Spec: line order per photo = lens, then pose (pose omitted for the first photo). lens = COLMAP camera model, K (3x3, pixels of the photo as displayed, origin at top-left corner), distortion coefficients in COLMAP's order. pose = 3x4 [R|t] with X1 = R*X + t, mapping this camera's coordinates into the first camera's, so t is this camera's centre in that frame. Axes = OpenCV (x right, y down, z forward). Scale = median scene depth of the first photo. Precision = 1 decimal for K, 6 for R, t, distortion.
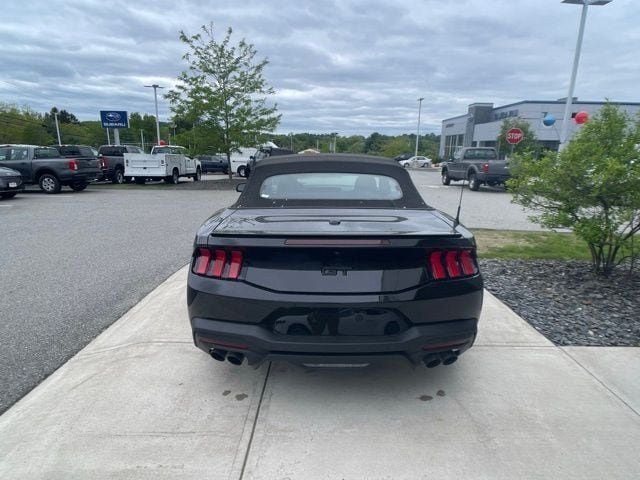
lens RADIAL K [[376.6, 0, 315.4], [0, 376.6, 241.6], [0, 0, 1]] dist [-0.007191, -0.002153]
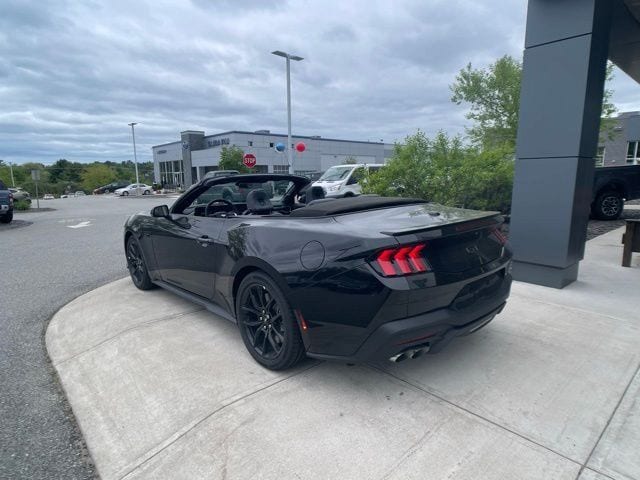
lens RADIAL K [[378.7, 0, 320.0], [0, 378.7, 240.0], [0, 0, 1]] dist [-0.006666, -0.002110]
pose [[0.730680, -0.137723, 0.668684, -0.158570], [0.186589, 0.982437, -0.001544, -0.005523], [-0.656727, 0.125897, 0.743545, 0.054489]]
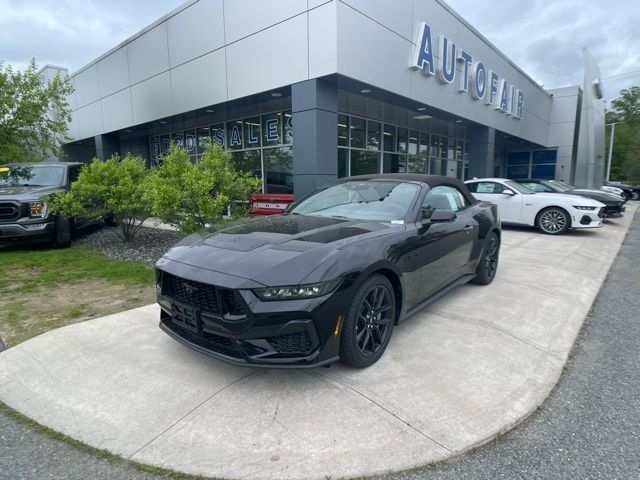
lens RADIAL K [[376.6, 0, 315.4], [0, 376.6, 241.6], [0, 0, 1]] dist [-0.007191, -0.002153]
pose [[-0.764967, -0.106366, 0.635225, -0.155364], [0.152187, 0.928489, 0.338743, -0.126095], [-0.625830, 0.355801, -0.694076, 0.545563]]
